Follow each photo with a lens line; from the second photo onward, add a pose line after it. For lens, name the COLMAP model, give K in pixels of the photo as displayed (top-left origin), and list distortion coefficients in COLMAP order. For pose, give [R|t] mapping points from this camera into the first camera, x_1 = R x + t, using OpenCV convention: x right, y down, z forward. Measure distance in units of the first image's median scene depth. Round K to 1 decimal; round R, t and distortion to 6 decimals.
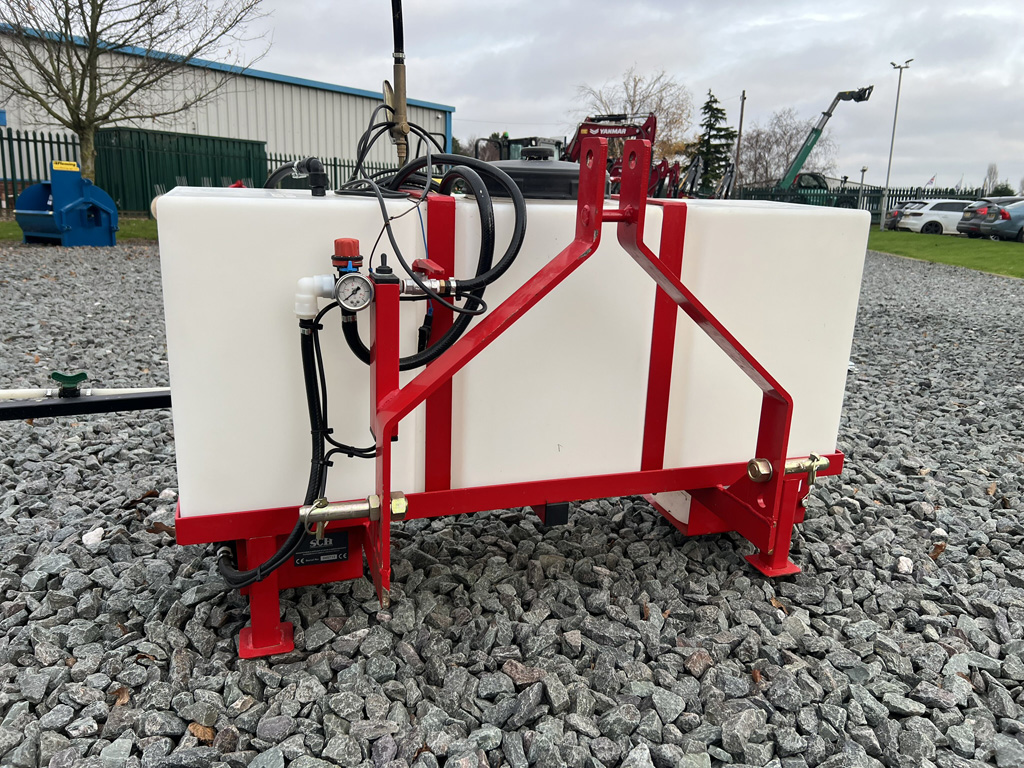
lens RADIAL K [[785.4, 0, 513.1], [0, 785.4, 370.7], [0, 0, 1]] dist [0.046667, -0.053287]
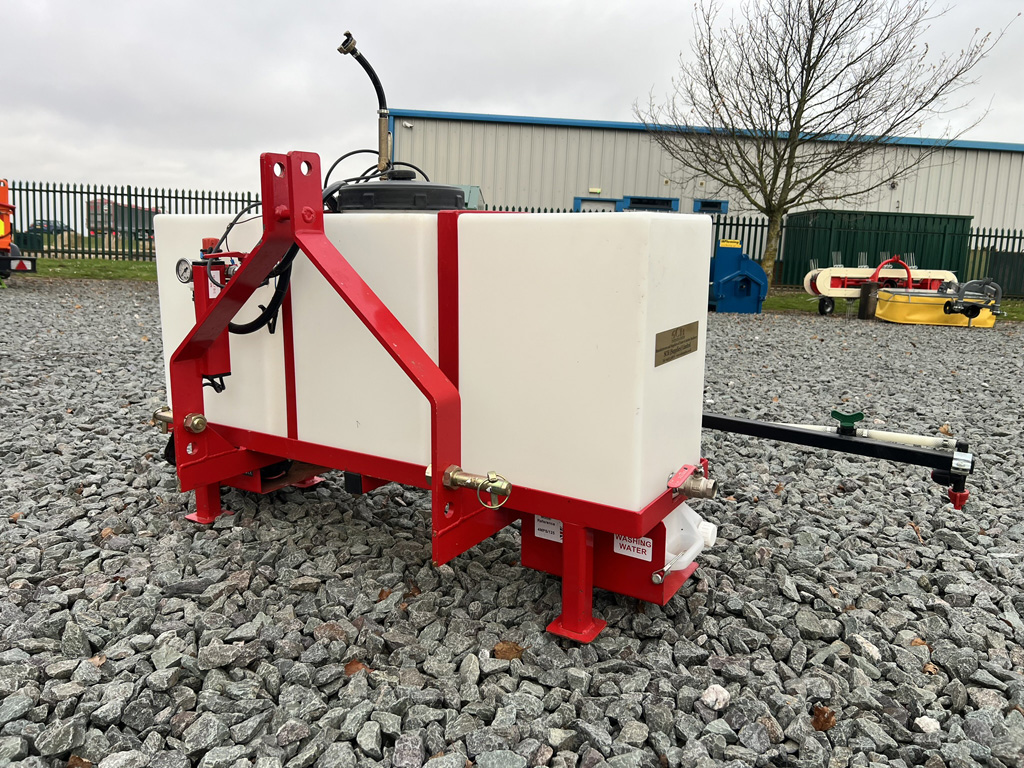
lens RADIAL K [[785.4, 0, 513.8], [0, 785.4, 383.0], [0, 0, 1]] dist [0.046667, -0.053287]
pose [[0.627825, 0.116408, -0.769600, 0.513575], [-0.183364, 0.983045, -0.000891, 0.000048], [0.756448, 0.141676, 0.638526, 0.208217]]
